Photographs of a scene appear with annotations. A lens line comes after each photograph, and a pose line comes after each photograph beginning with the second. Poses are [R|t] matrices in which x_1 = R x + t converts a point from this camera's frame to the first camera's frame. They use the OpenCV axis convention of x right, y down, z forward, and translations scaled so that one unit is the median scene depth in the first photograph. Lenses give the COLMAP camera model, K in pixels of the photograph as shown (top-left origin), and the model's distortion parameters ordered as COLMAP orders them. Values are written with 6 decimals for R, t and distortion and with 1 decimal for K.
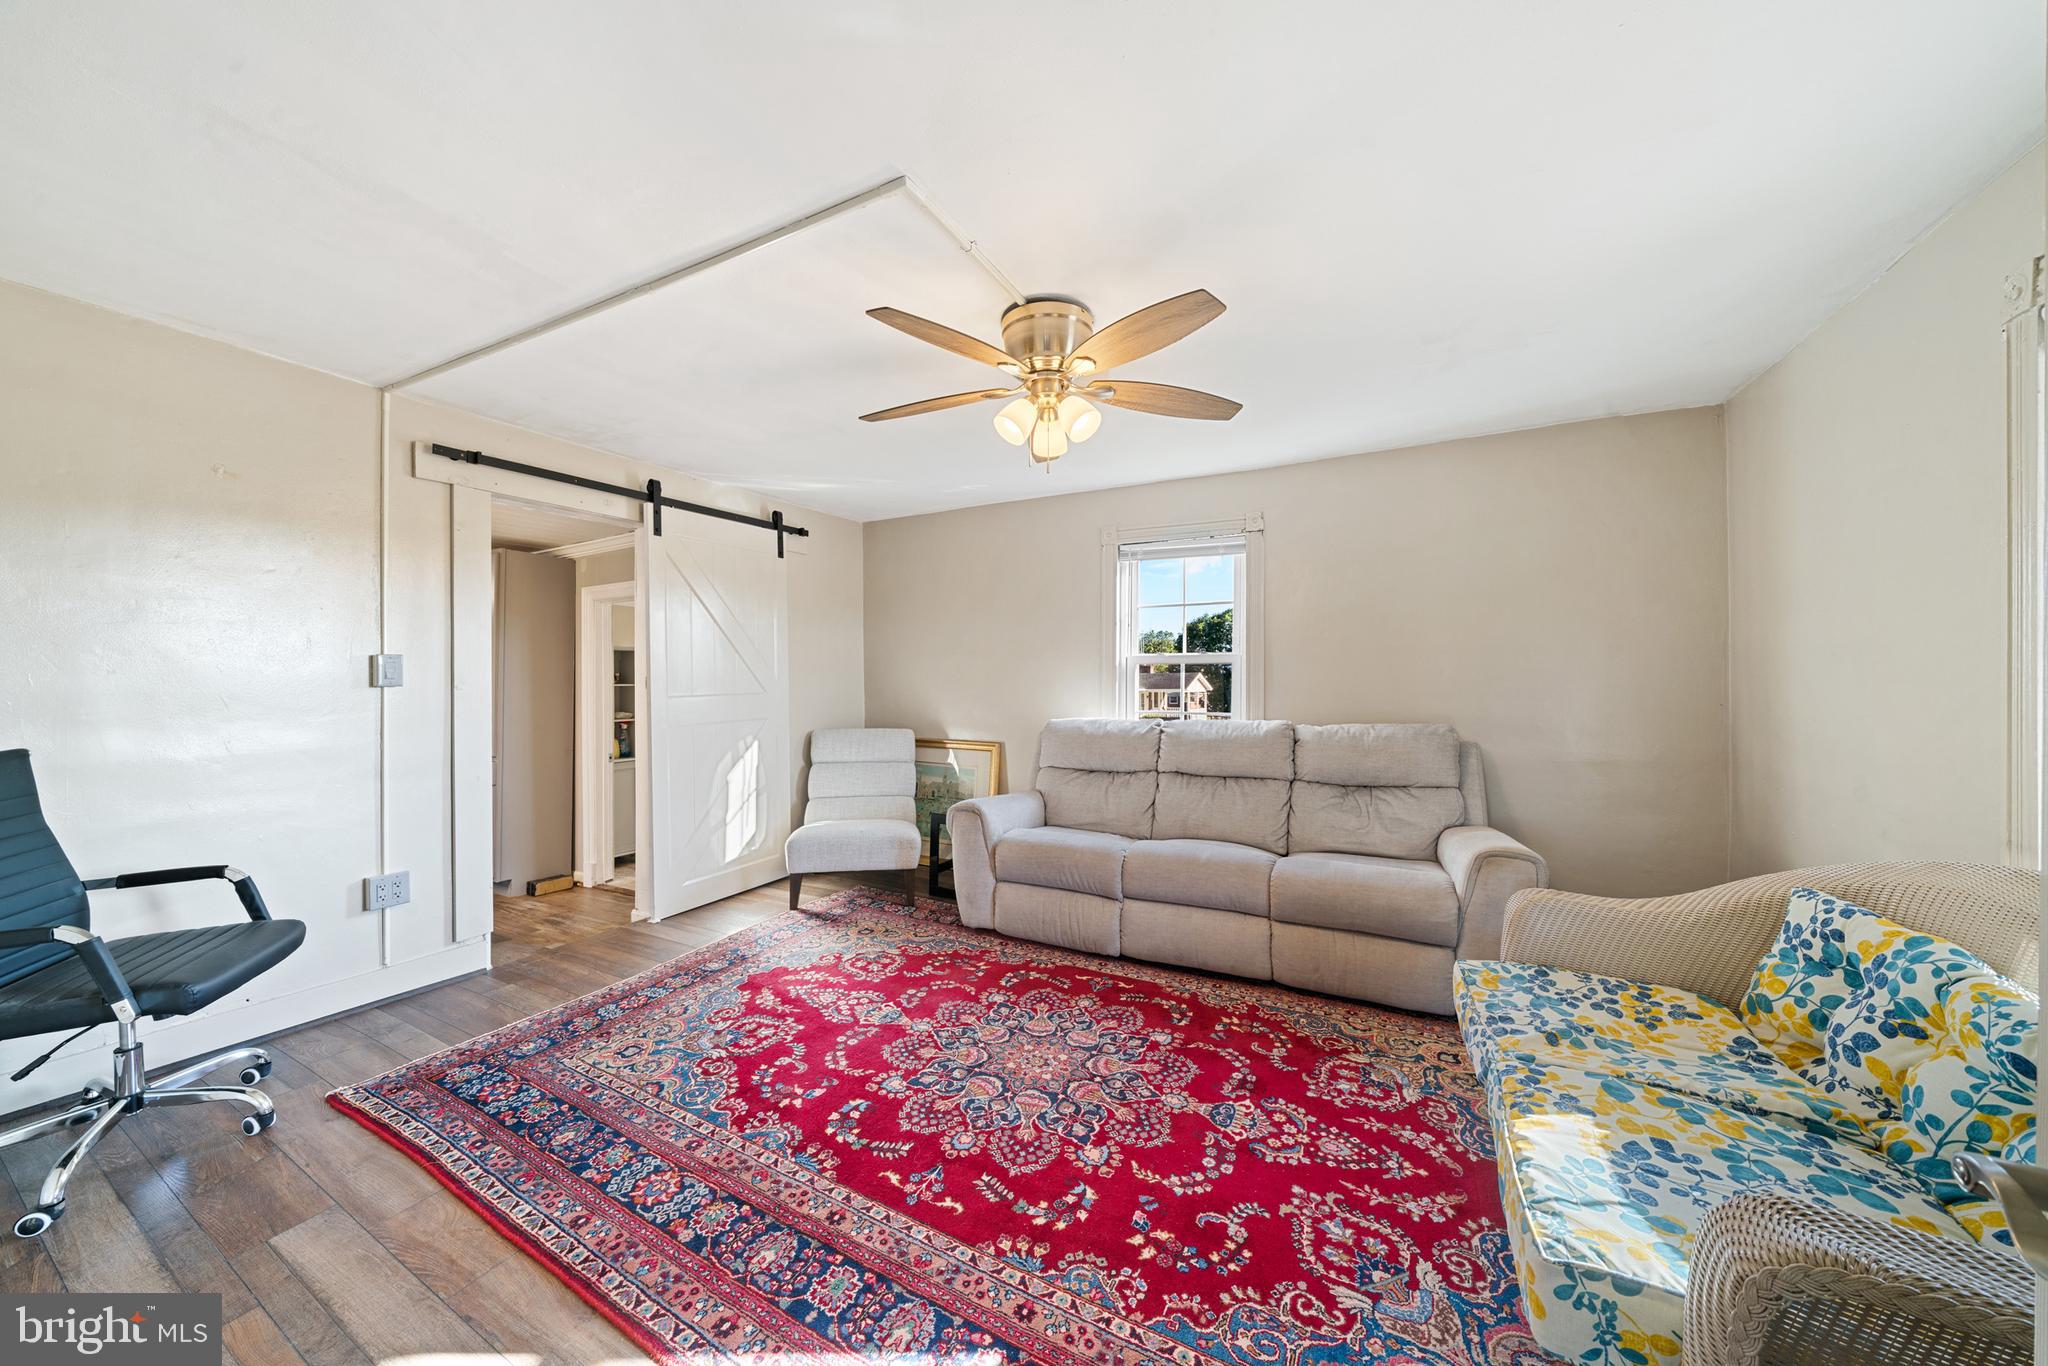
lens RADIAL K [[693.5, 0, 1024.0], [0, 693.5, 683.0], [0, 0, 1]] dist [-0.005212, -0.000204]
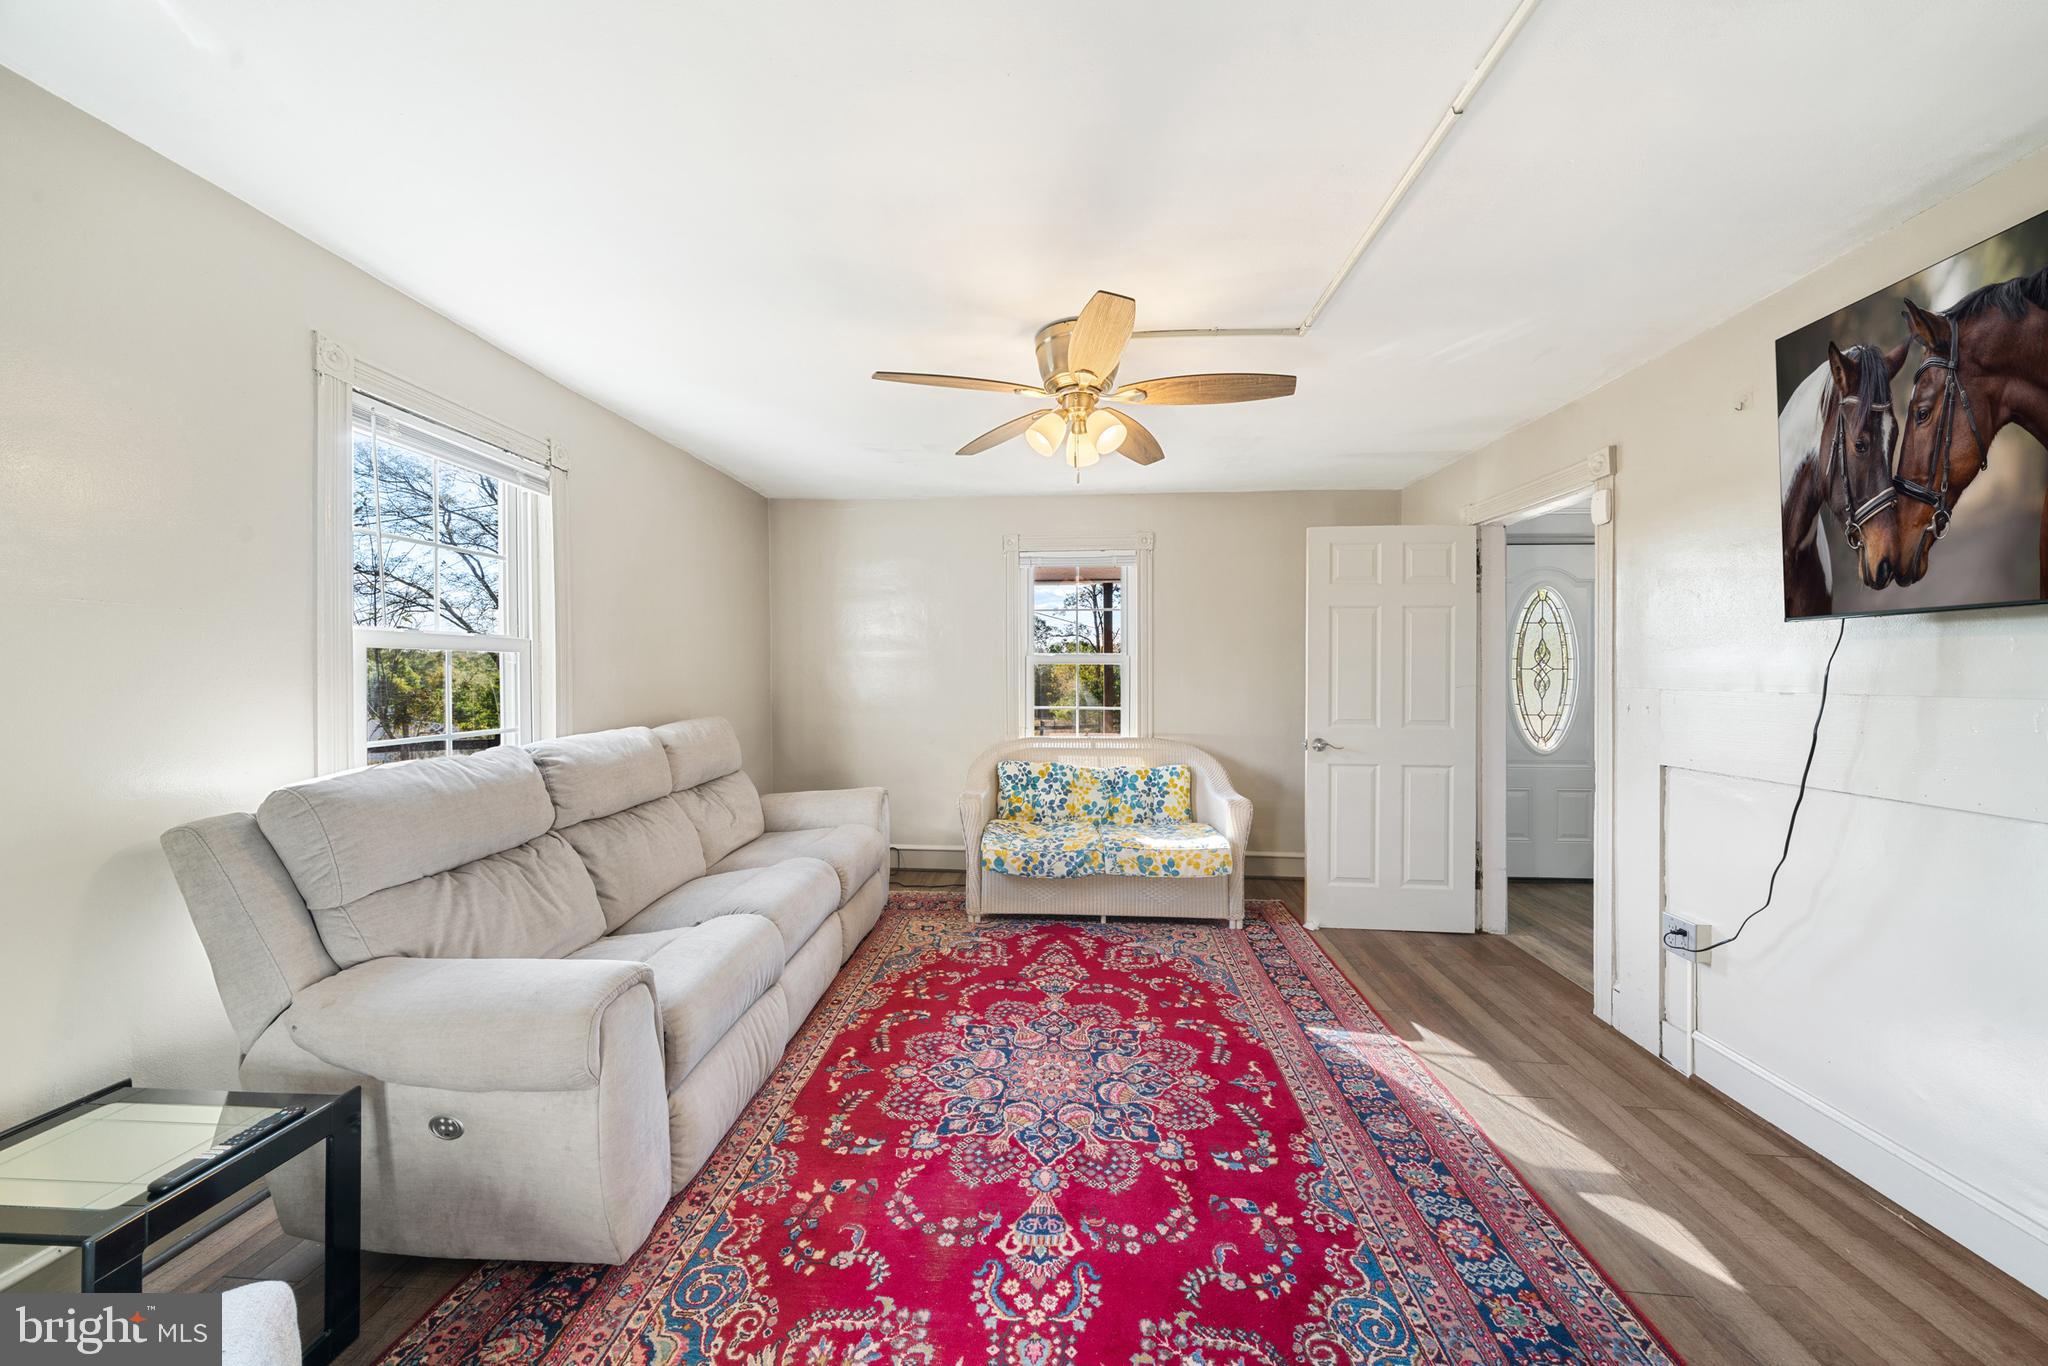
lens RADIAL K [[693.5, 0, 1024.0], [0, 693.5, 683.0], [0, 0, 1]] dist [-0.005212, -0.000204]
pose [[-0.396867, -0.017018, 0.917718, -0.963944], [0.001479, 0.999815, 0.019181, -0.016892], [-0.917875, 0.008970, -0.396769, 1.622351]]
